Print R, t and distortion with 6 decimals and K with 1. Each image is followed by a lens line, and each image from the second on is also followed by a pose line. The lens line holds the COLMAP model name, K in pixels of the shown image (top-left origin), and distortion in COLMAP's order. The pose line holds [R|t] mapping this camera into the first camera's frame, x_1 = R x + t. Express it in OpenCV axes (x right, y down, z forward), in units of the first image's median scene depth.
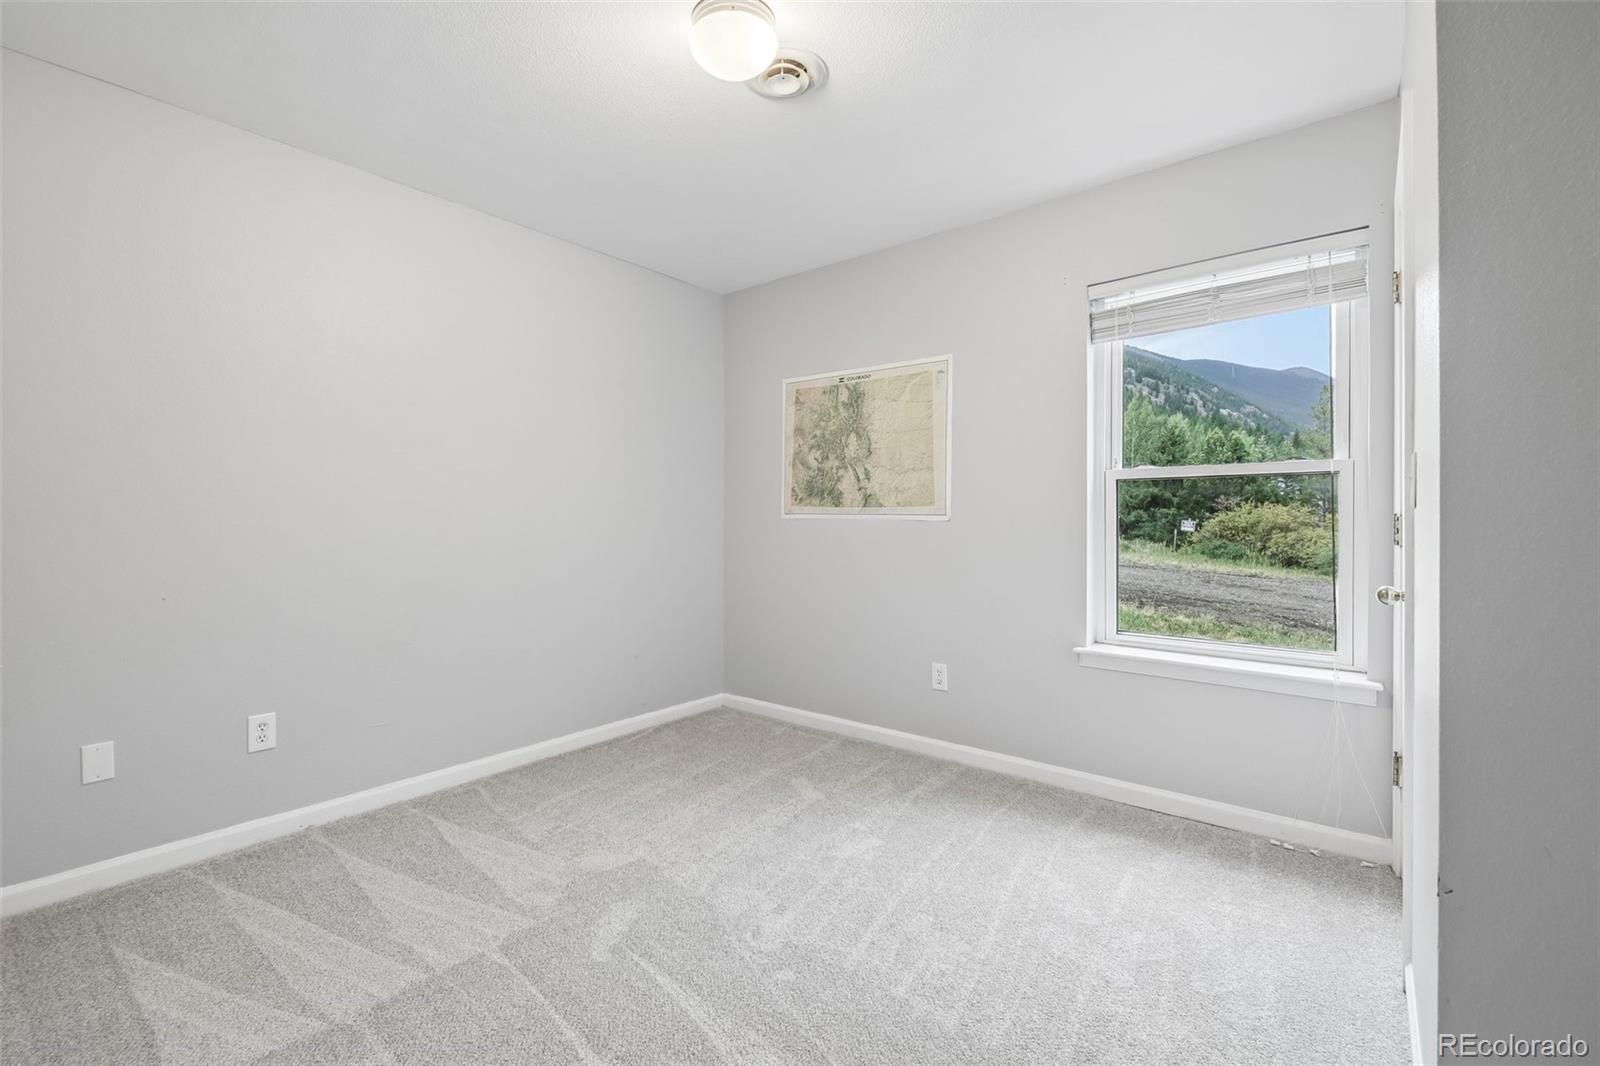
lens RADIAL K [[700.0, 0, 821.0], [0, 700.0, 531.3], [0, 0, 1]] dist [0.004760, -0.009855]
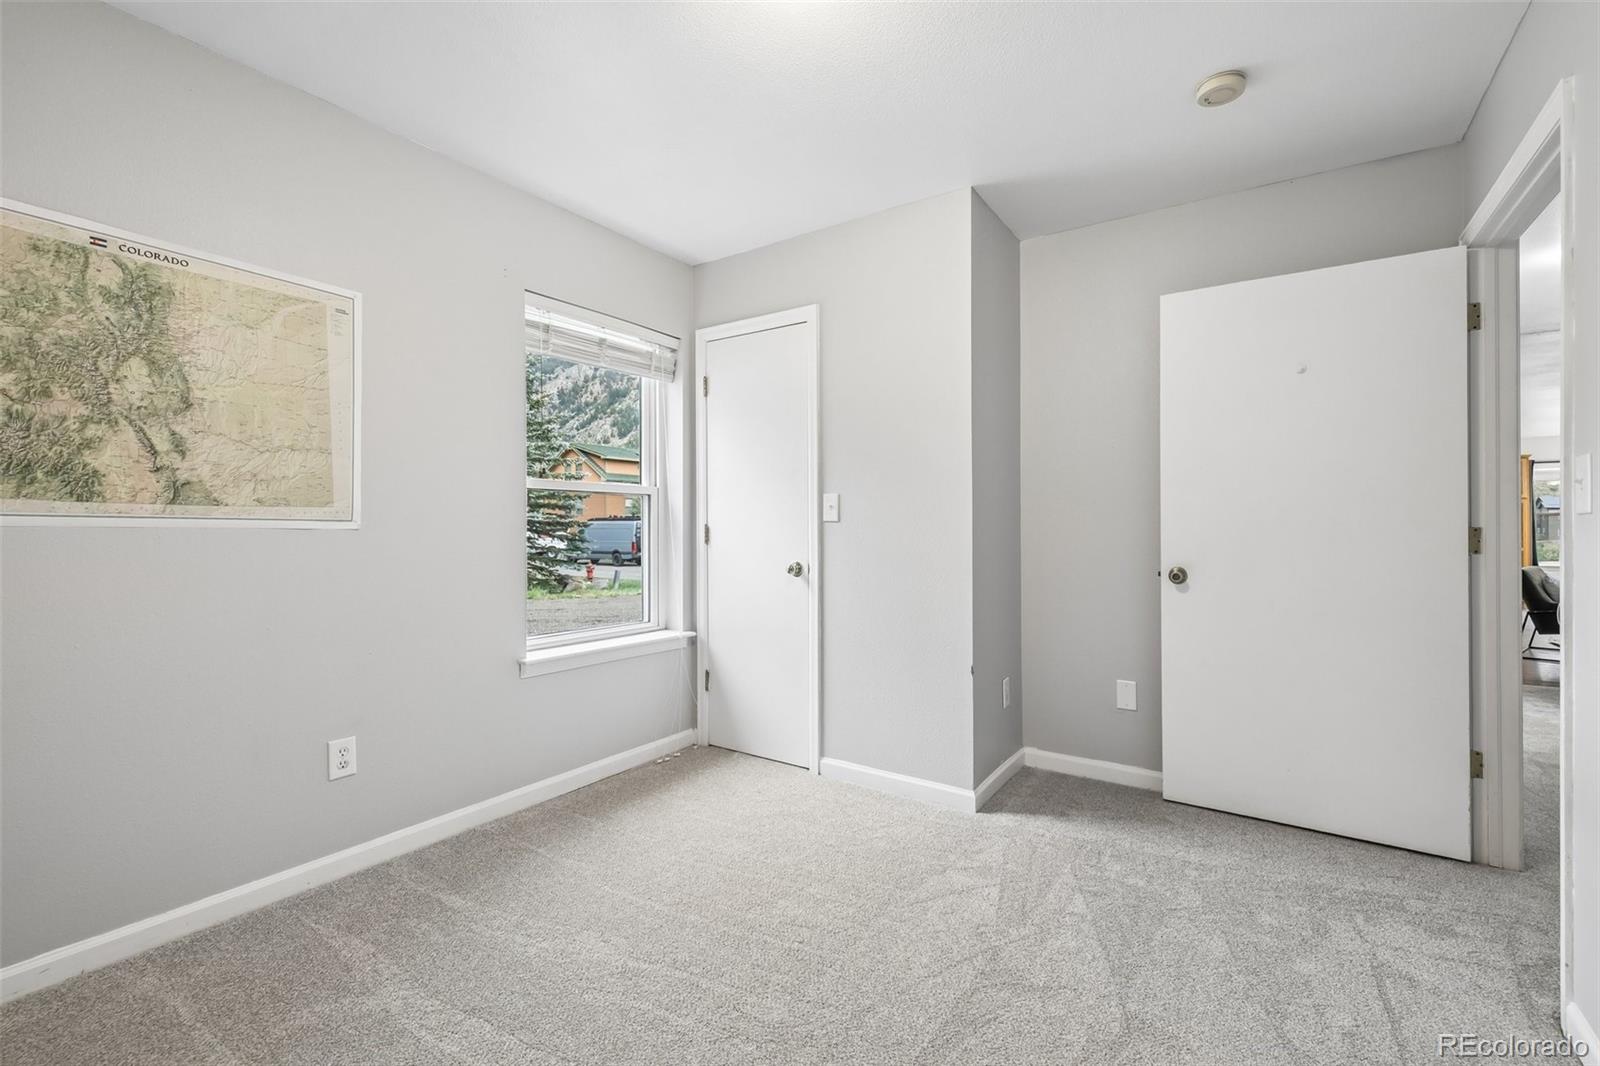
lens RADIAL K [[695.2, 0, 790.4], [0, 695.2, 529.5], [0, 0, 1]] dist [-0.001907, -0.001047]
pose [[-0.075281, -0.006424, 0.997142, -0.498975], [0.013374, 0.999883, 0.007451, -0.013142], [-0.997073, 0.013897, -0.075187, 0.570161]]
